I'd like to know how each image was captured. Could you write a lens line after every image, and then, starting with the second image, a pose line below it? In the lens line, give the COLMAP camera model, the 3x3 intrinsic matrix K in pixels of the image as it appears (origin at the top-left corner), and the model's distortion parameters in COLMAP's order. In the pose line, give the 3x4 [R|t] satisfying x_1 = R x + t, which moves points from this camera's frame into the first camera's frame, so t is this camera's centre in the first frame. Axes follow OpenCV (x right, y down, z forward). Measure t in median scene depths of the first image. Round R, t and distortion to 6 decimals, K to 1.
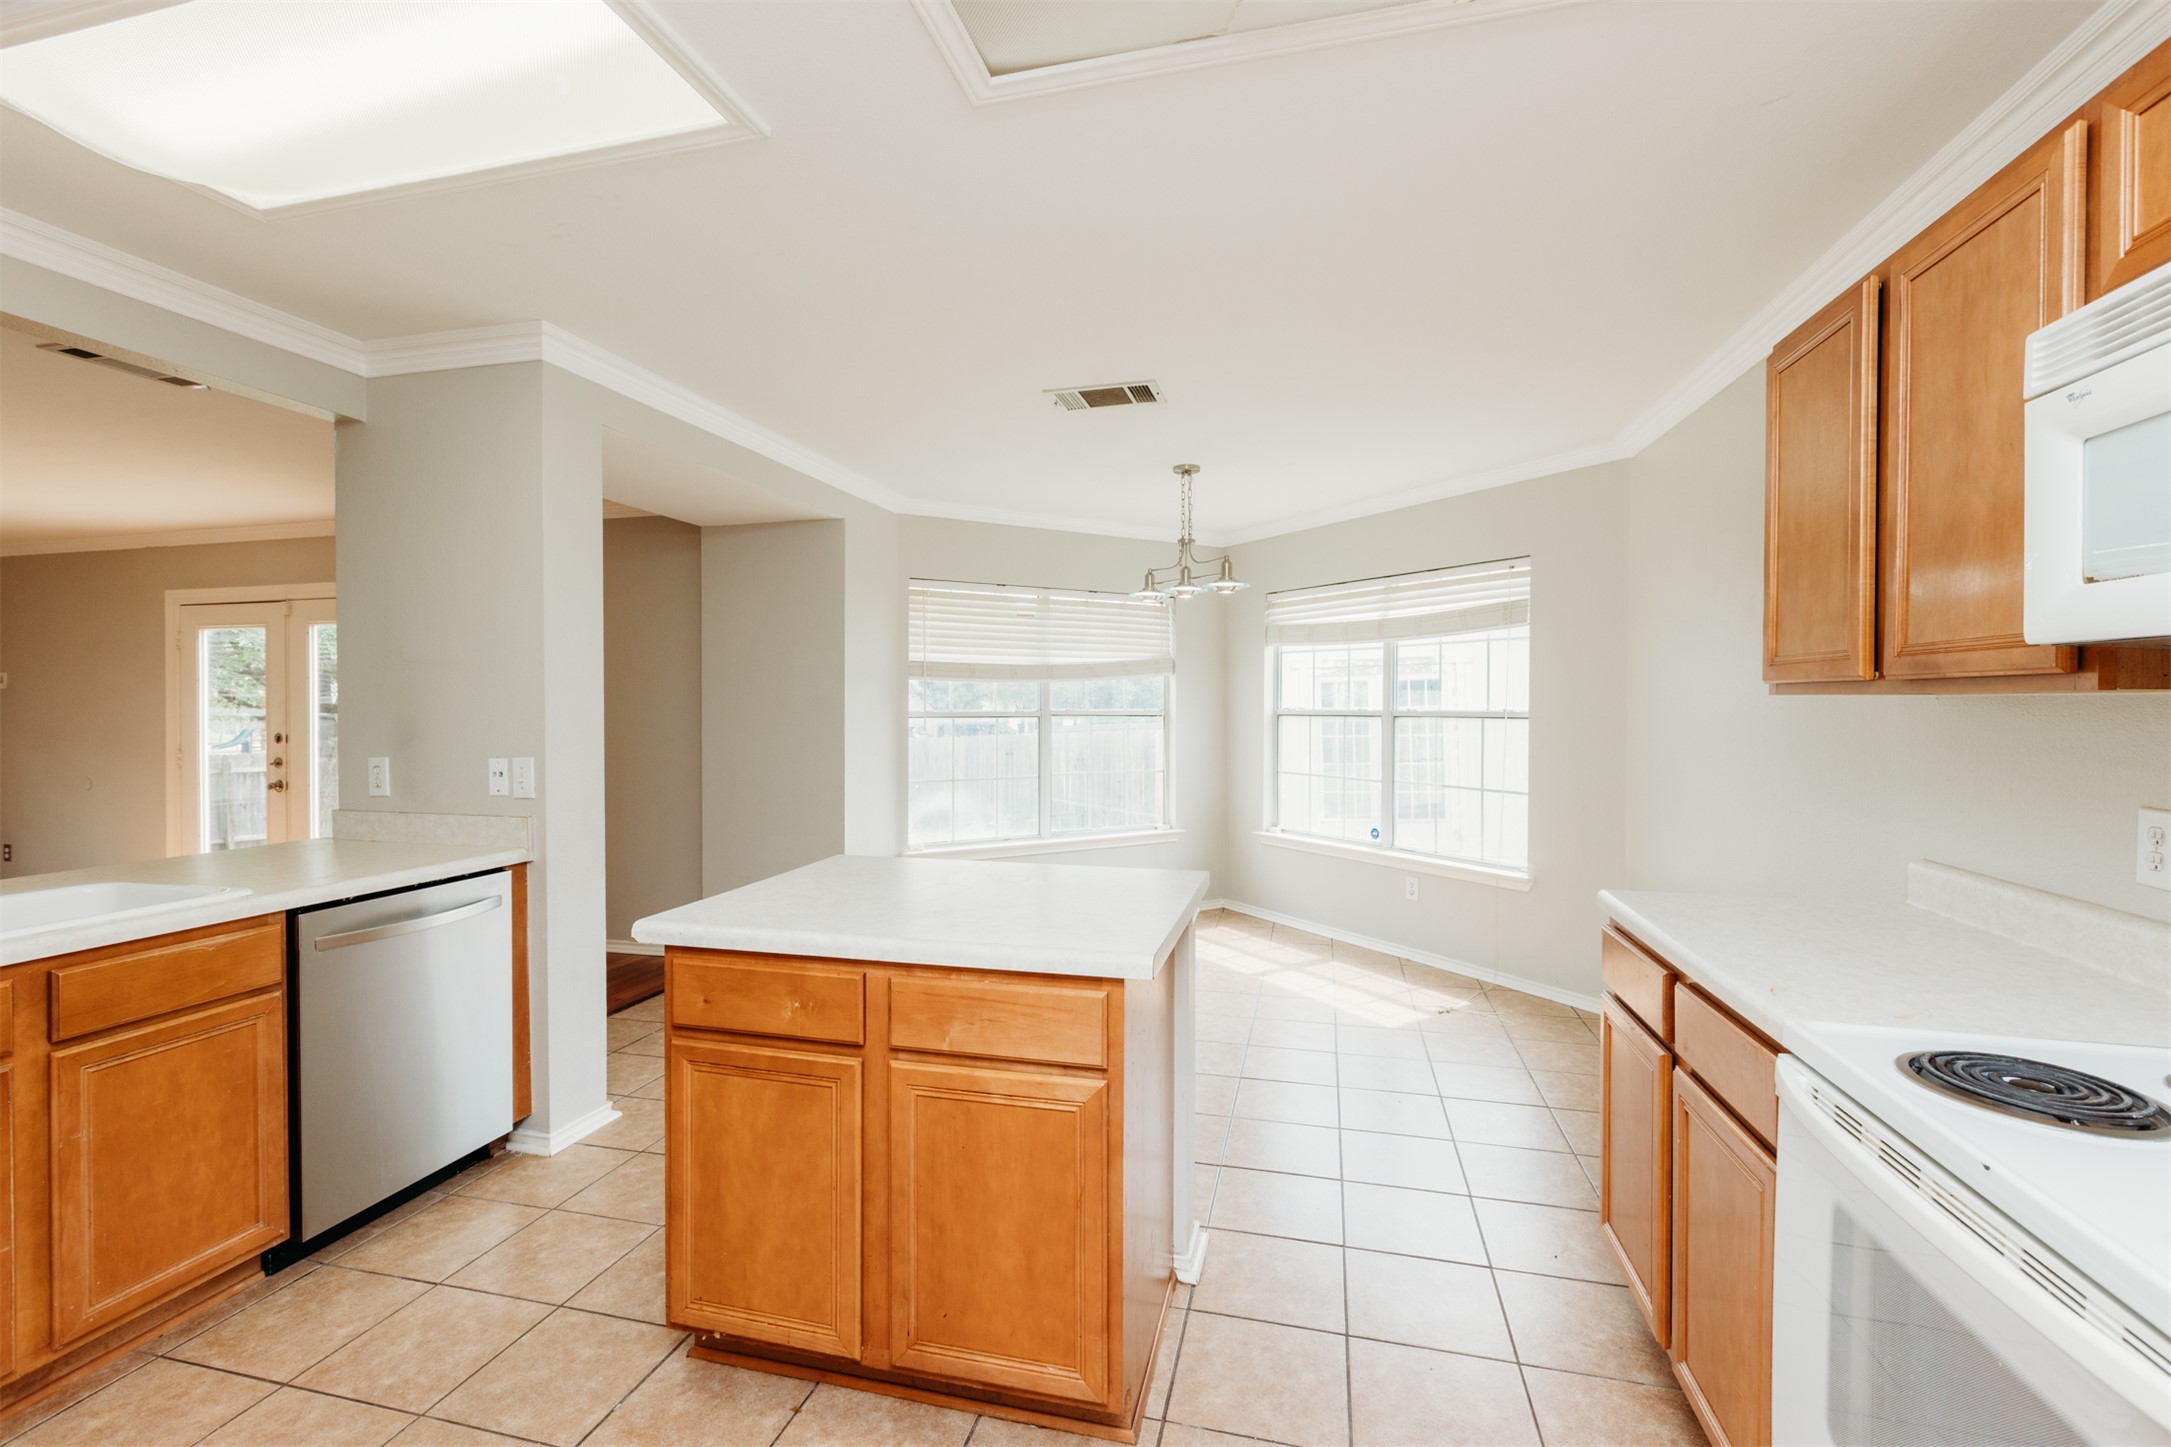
lens RADIAL K [[948.1, 0, 1083.3], [0, 948.1, 716.3], [0, 0, 1]] dist [0.000389, -0.000056]
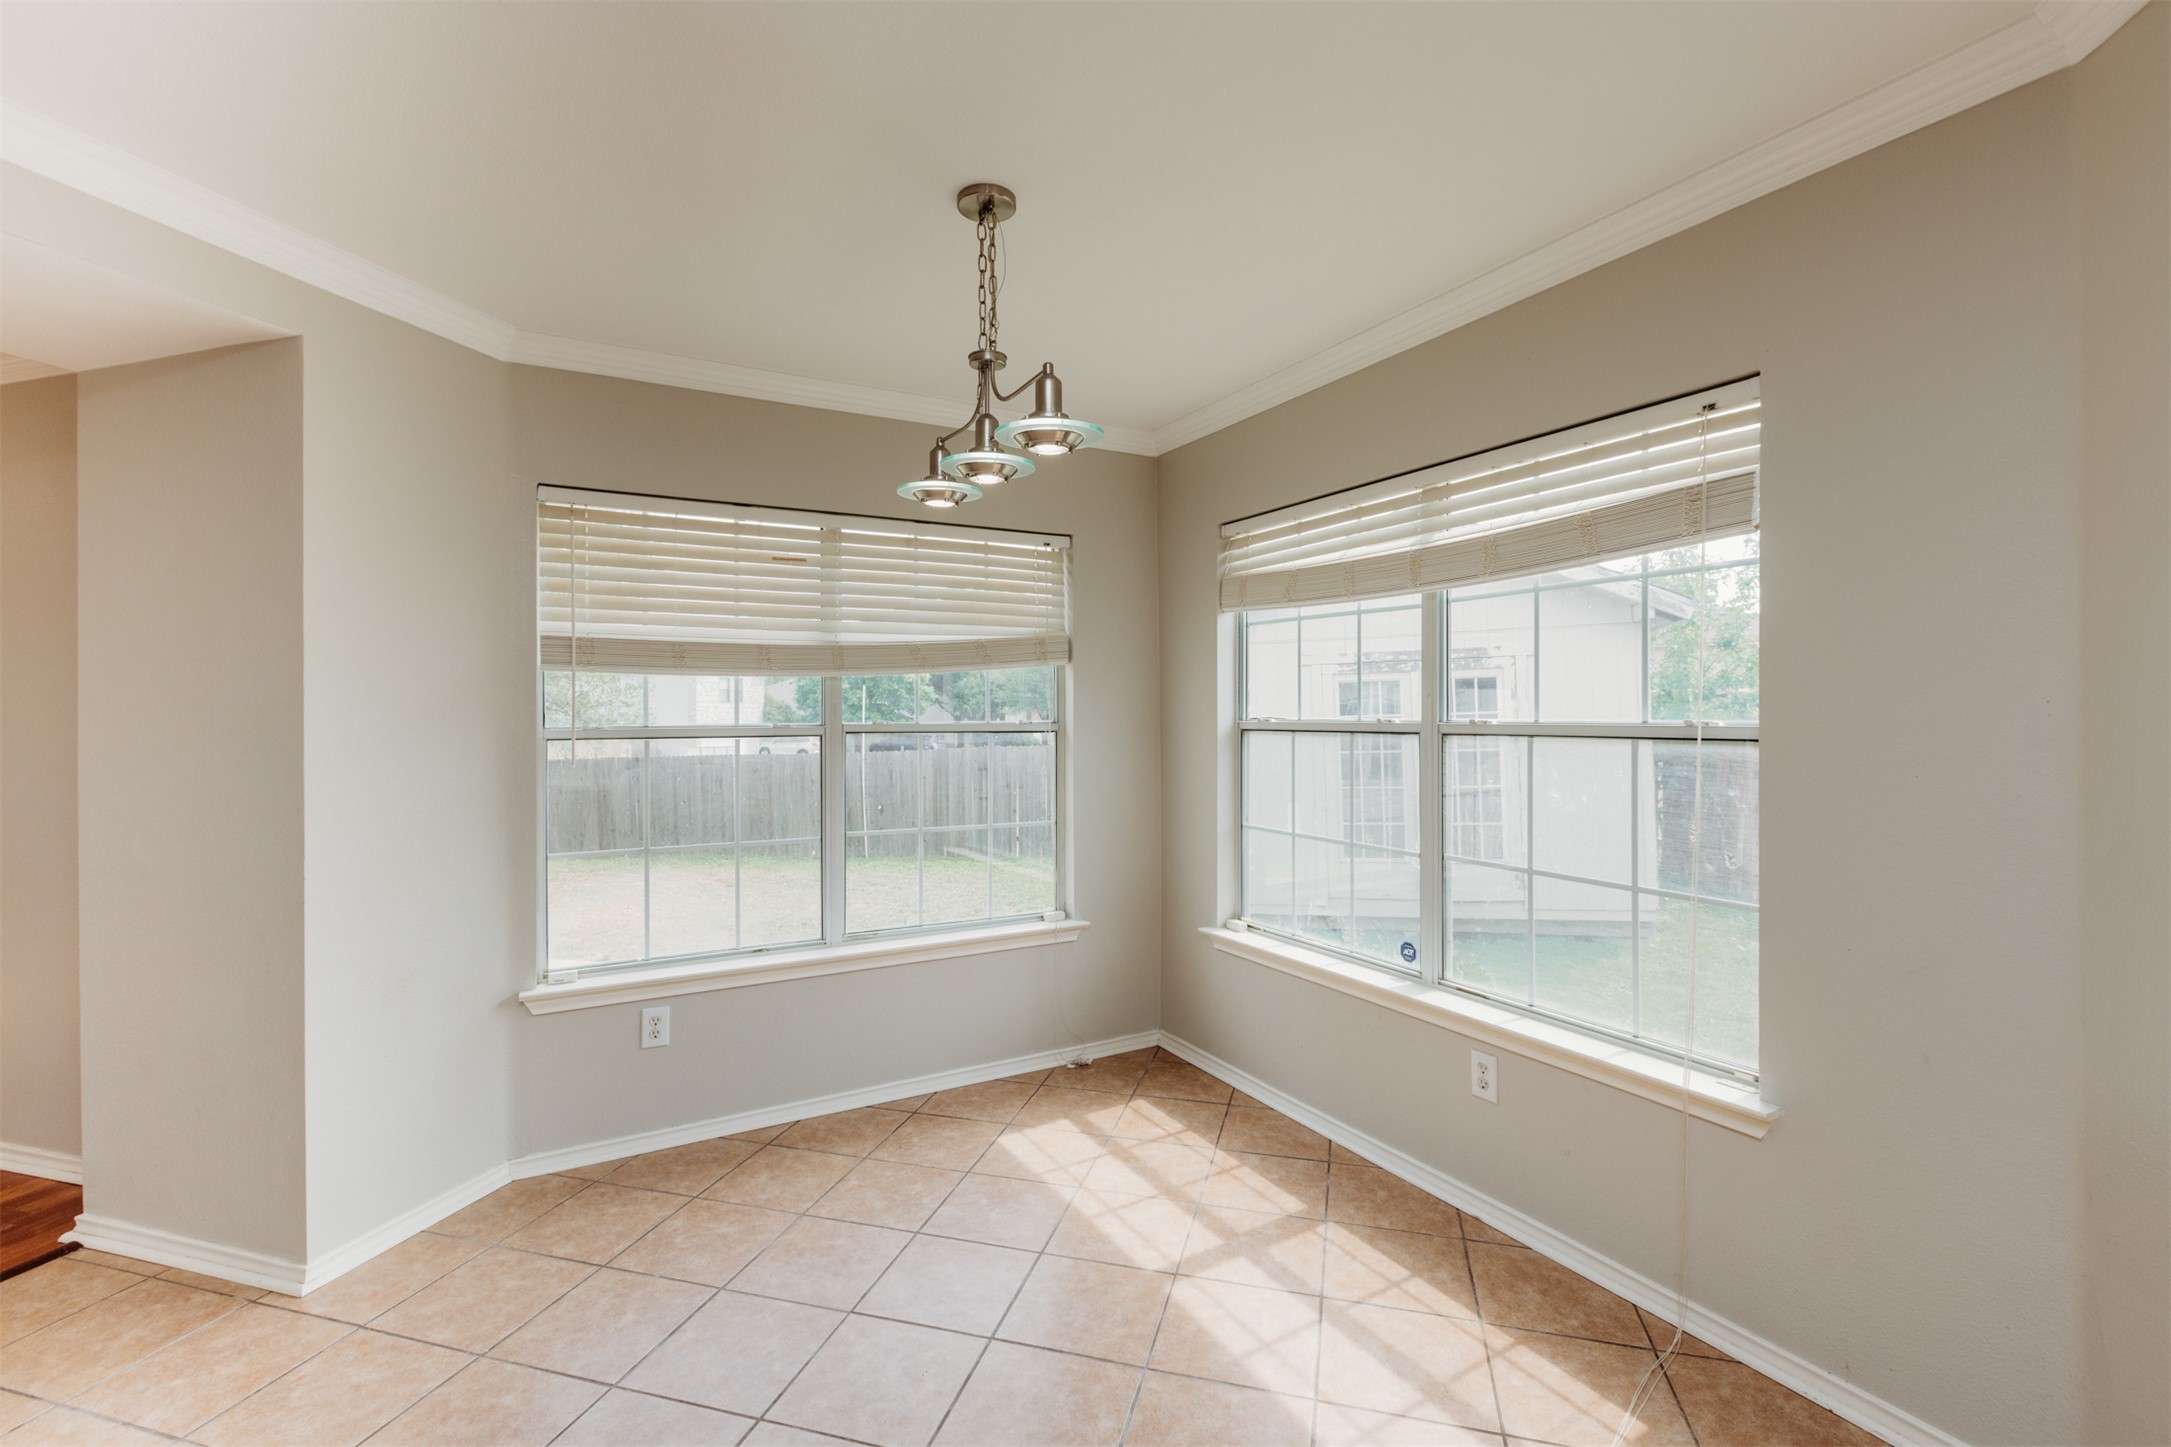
lens RADIAL K [[948.1, 0, 1083.3], [0, 948.1, 716.3], [0, 0, 1]] dist [0.000389, -0.000056]
pose [[0.999377, -0.005214, -0.034917, 0.140361], [0.004974, 0.999963, -0.006973, -0.006699], [0.034952, 0.006795, 0.999366, 0.448251]]
